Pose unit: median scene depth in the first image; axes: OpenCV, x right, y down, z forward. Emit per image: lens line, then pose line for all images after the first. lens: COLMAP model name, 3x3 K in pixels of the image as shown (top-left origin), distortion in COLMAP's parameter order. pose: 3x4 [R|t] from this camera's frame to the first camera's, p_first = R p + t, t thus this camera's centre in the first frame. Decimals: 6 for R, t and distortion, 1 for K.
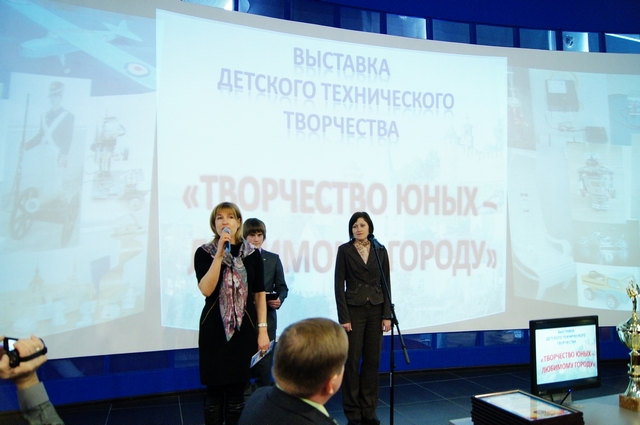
lens RADIAL K [[520.0, 0, 321.9], [0, 520.0, 206.0], [0, 0, 1]] dist [-0.077205, 0.000641]
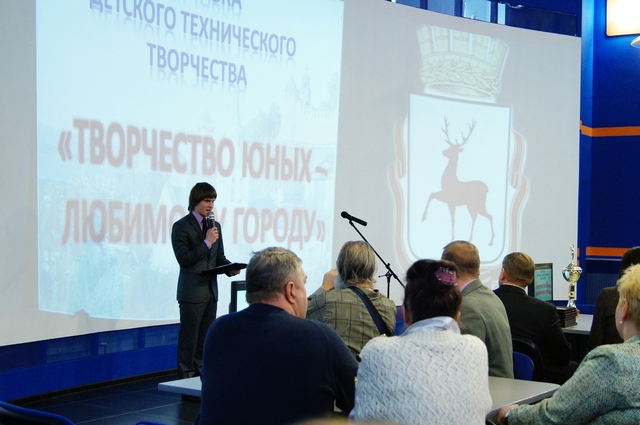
lens RADIAL K [[1030.7, 0, 345.4], [0, 1030.7, 210.9], [0, 0, 1]] dist [0.007868, -0.000981]
pose [[0.775519, 0.023664, 0.630880, -0.784019], [-0.065948, 0.996867, 0.043675, -0.013459], [-0.627870, -0.075476, 0.774650, -0.415091]]
